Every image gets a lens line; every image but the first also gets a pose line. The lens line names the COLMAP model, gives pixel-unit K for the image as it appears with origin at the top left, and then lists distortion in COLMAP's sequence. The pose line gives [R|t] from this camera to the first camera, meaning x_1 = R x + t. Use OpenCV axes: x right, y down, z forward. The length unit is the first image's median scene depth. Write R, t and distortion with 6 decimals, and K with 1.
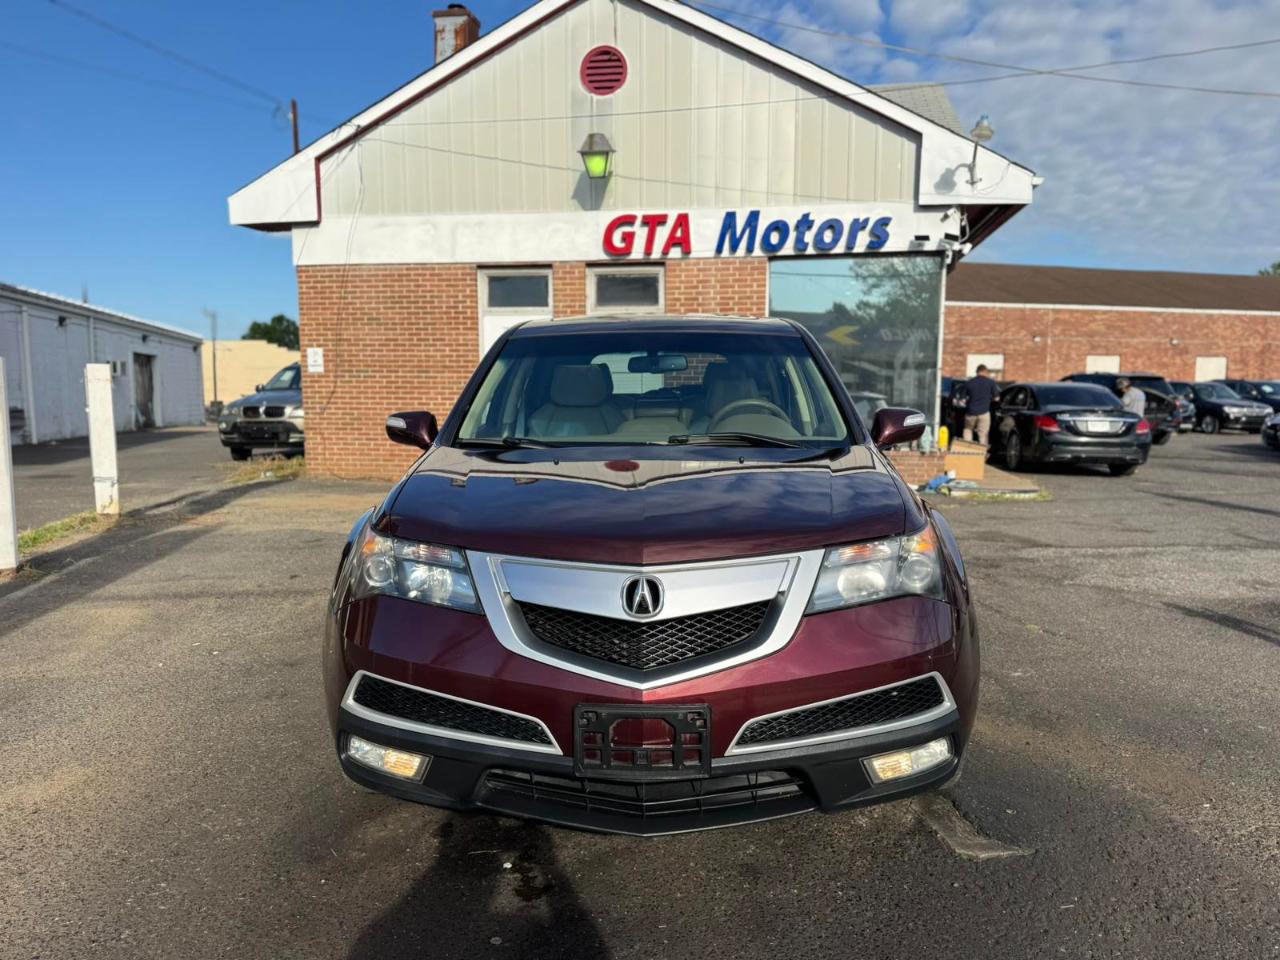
lens RADIAL K [[909.6, 0, 636.1], [0, 909.6, 503.9], [0, 0, 1]] dist [0.032907, -0.043572]
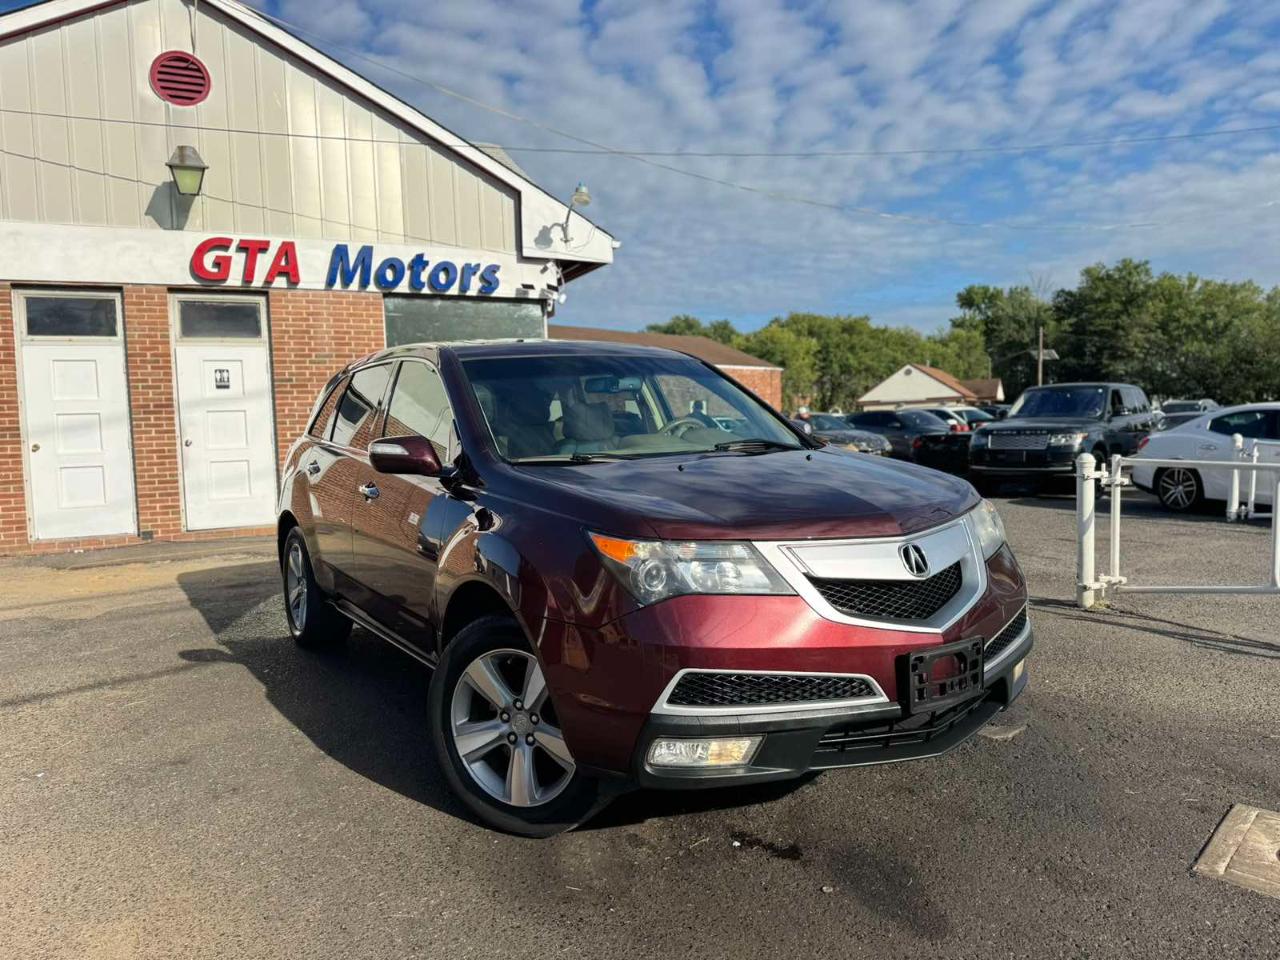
lens RADIAL K [[909.6, 0, 651.5], [0, 909.6, 483.1], [0, 0, 1]] dist [0.032907, -0.043572]
pose [[0.818276, -0.059630, 0.571725, -0.196480], [0.099444, 0.994293, -0.038626, 0.002328], [-0.566159, 0.088461, 0.819536, 0.036903]]
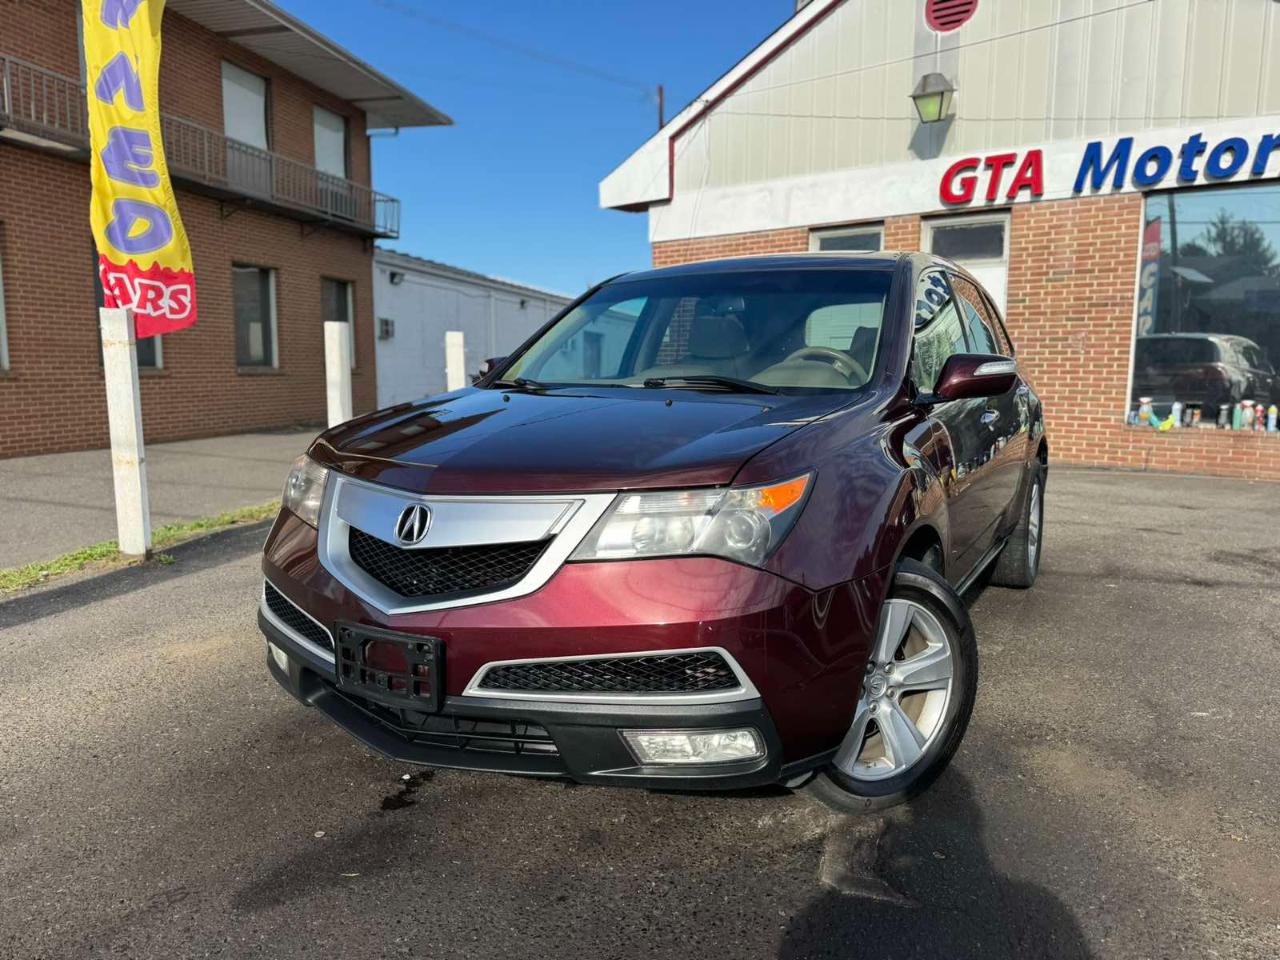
lens RADIAL K [[909.6, 0, 618.3], [0, 909.6, 481.5], [0, 0, 1]] dist [0.032907, -0.043572]
pose [[0.878723, 0.062975, -0.473161, 0.135895], [-0.060956, 0.997948, 0.019617, 0.004424], [0.473425, 0.011604, 0.880758, 0.045135]]
